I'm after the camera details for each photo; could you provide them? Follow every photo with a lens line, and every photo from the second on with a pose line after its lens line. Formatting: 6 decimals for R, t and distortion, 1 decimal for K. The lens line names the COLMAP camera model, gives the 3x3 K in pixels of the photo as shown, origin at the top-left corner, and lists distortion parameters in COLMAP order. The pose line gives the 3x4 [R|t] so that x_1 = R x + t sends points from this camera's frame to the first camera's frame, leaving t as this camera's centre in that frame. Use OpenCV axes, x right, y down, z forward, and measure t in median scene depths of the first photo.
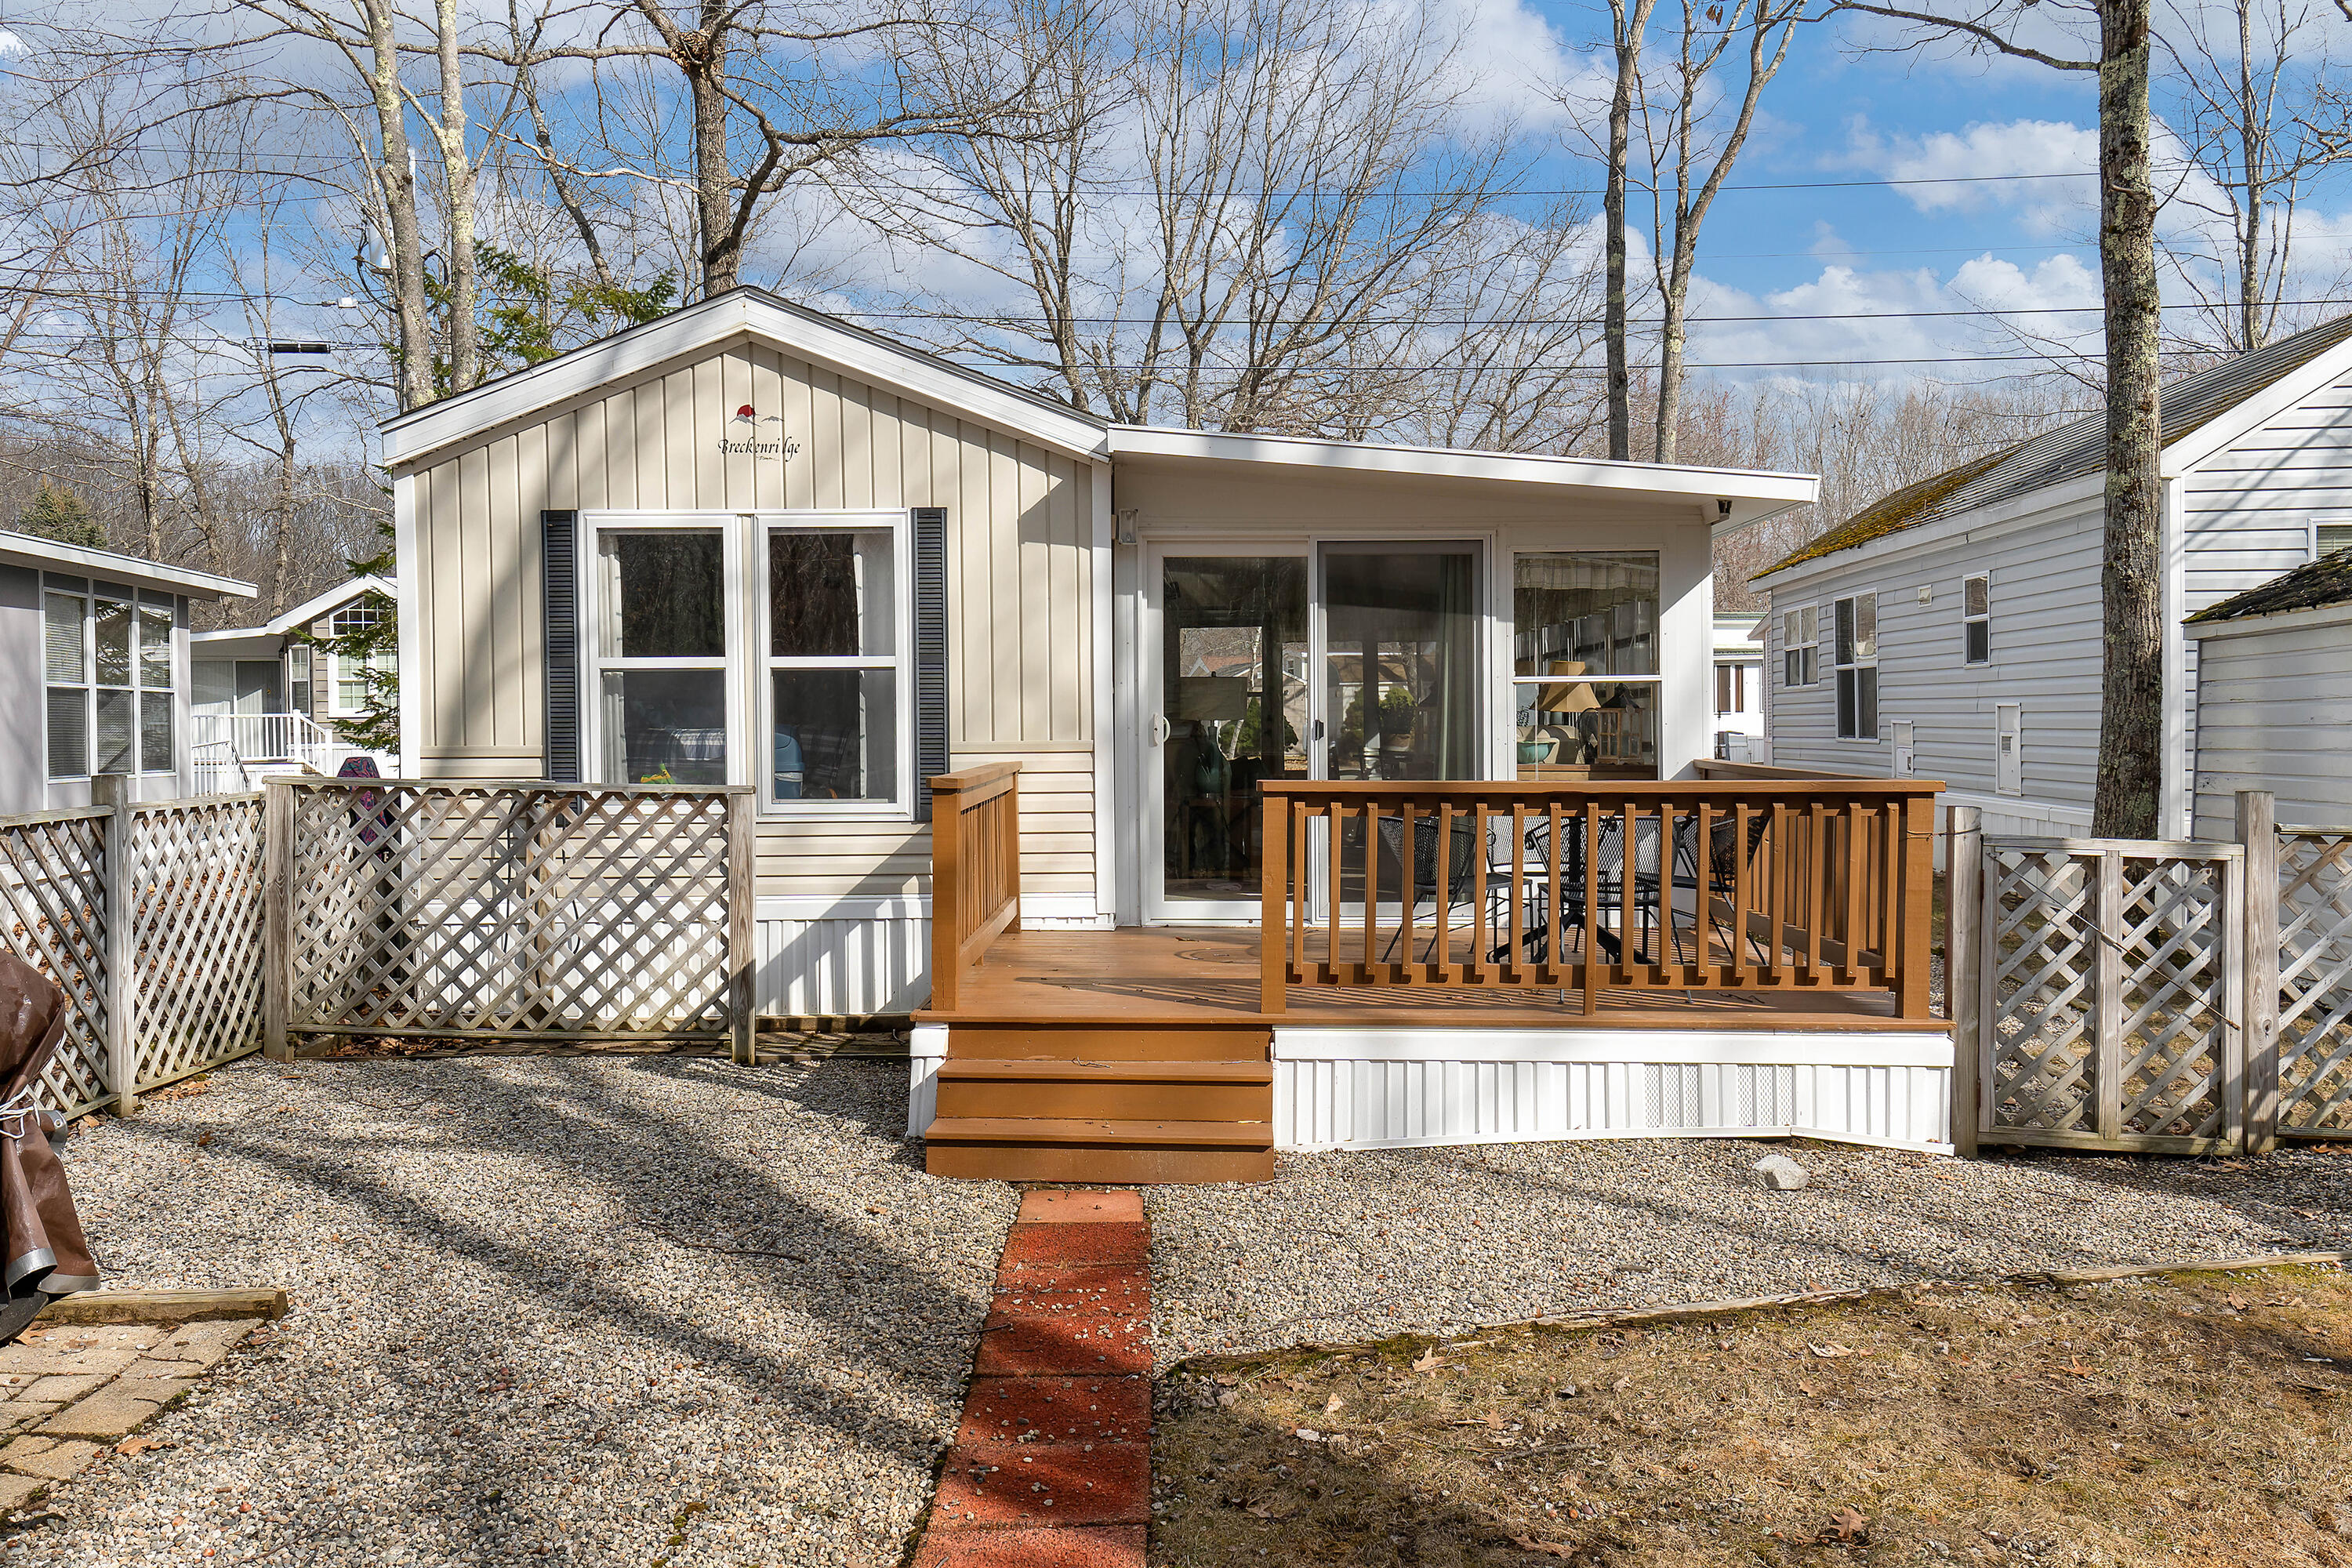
lens RADIAL K [[2028.8, 0, 1167.3], [0, 2028.8, 783.8], [0, 0, 1]] dist [0.053776, -0.004207]
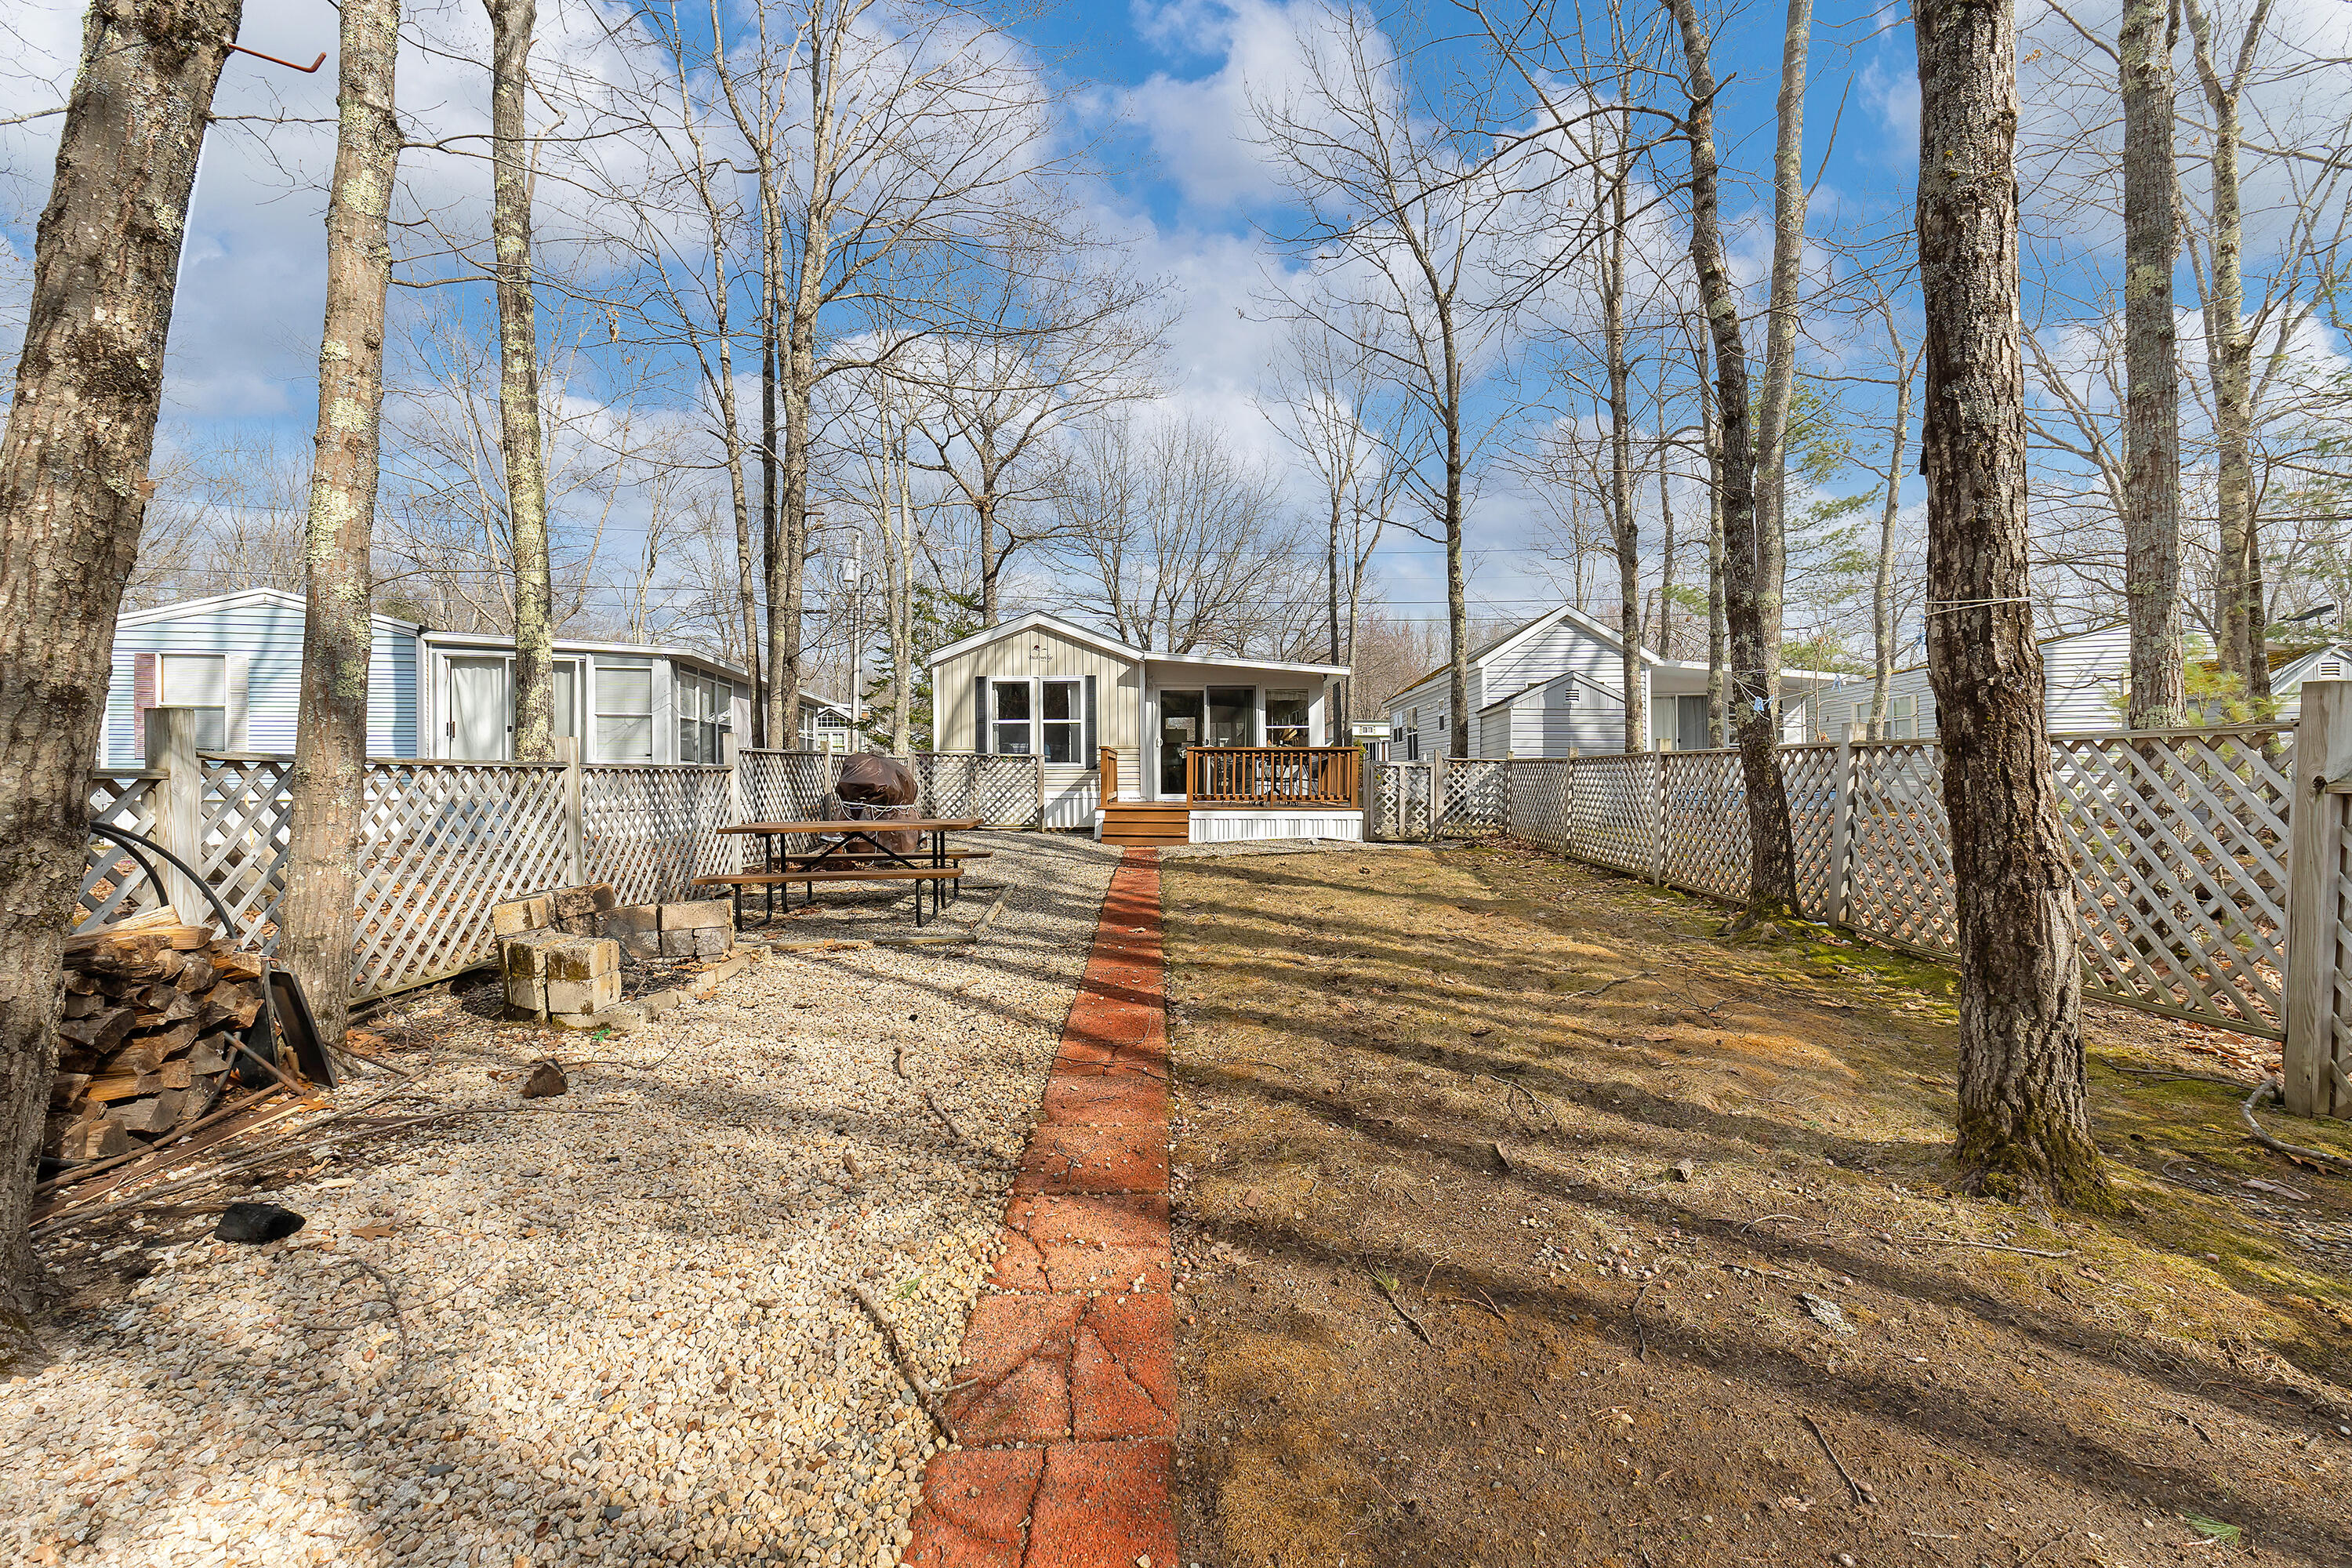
lens RADIAL K [[961.8, 0, 1184.1], [0, 961.8, 789.6], [0, 0, 1]] dist [0.014778, -0.002340]
pose [[0.999688, -0.000564, 0.024985, -0.002274], [0.000952, 0.999879, -0.015512, 0.076109], [-0.024973, 0.015531, 0.999567, -0.580813]]
